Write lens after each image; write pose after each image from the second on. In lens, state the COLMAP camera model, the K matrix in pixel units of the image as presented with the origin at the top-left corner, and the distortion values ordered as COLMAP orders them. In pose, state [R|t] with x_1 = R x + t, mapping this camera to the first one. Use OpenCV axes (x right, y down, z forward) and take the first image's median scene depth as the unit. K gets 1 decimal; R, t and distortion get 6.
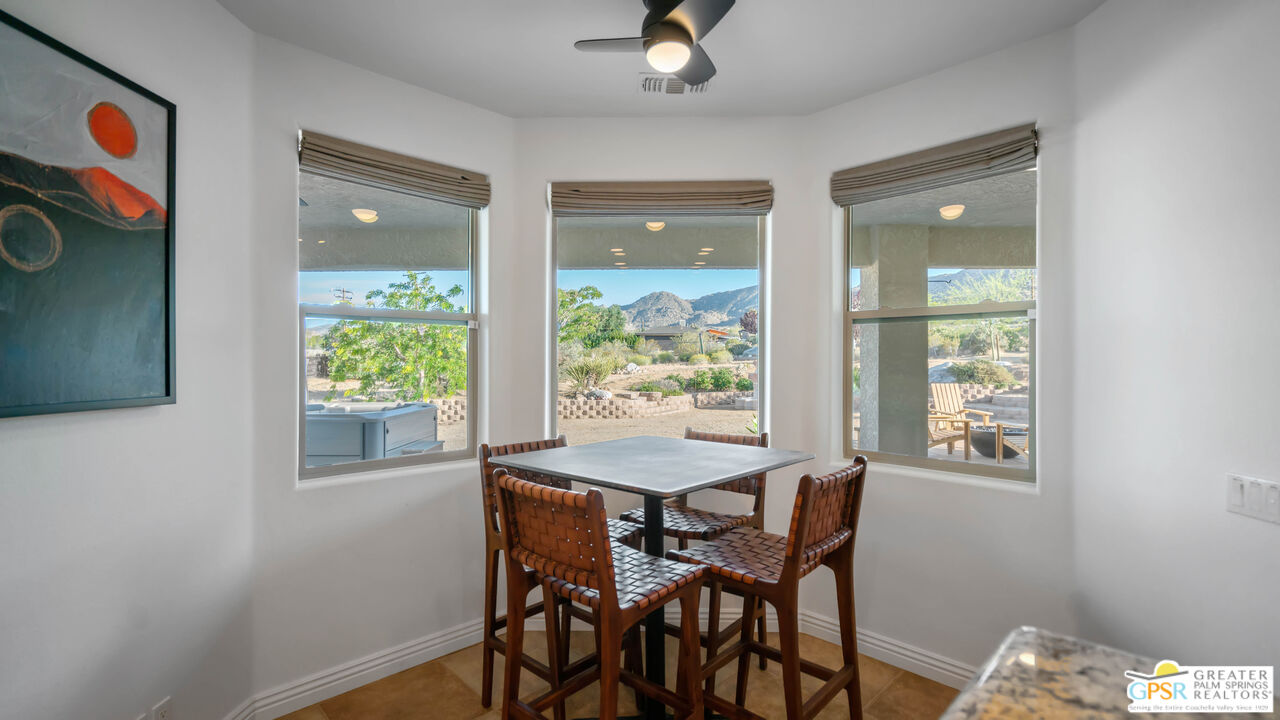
lens RADIAL K [[579.1, 0, 635.2], [0, 579.1, 360.6], [0, 0, 1]] dist [-0.007234, 0.004675]
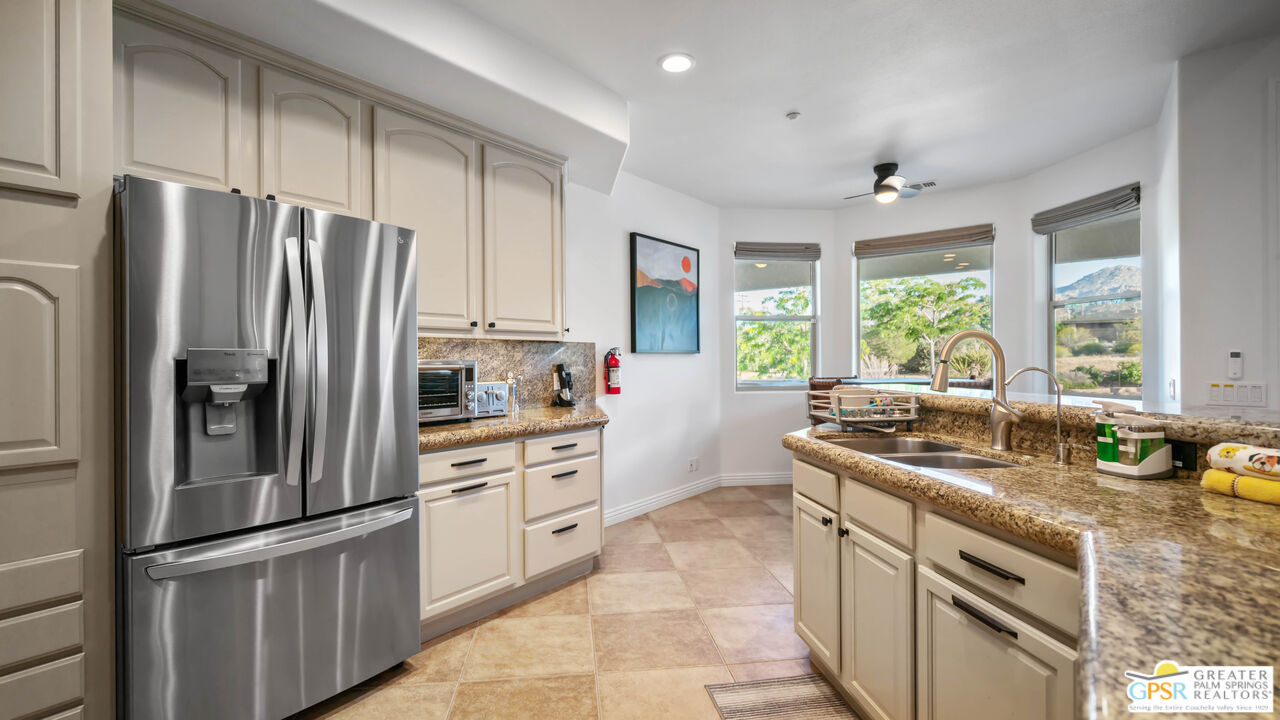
lens RADIAL K [[579.1, 0, 628.0], [0, 579.1, 359.9], [0, 0, 1]] dist [-0.007234, 0.004675]
pose [[0.788191, -0.004780, -0.615412, 0.415236], [0.006940, 0.999975, 0.001121, 0.060629], [0.615392, -0.005154, 0.788205, -0.891149]]
